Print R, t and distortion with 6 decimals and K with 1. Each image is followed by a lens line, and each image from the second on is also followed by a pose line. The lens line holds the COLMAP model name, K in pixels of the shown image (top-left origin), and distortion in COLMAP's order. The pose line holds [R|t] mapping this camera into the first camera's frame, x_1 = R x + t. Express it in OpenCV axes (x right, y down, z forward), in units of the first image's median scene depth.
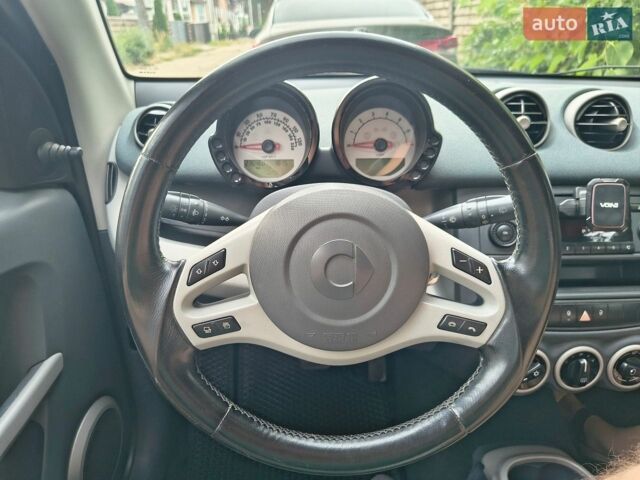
lens RADIAL K [[443.0, 0, 323.9], [0, 443.0, 230.6], [0, 0, 1]] dist [0.016099, -0.023939]
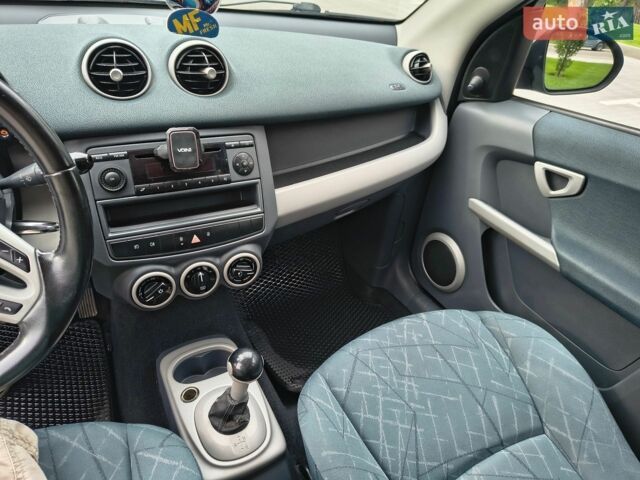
lens RADIAL K [[443.0, 0, 320.8], [0, 443.0, 239.2], [0, 0, 1]] dist [0.016099, -0.023939]
pose [[0.903924, -0.167798, 0.393403, 0.406822], [0.082584, 0.970991, 0.224401, -0.054458], [-0.419645, -0.170353, 0.891559, -0.248827]]
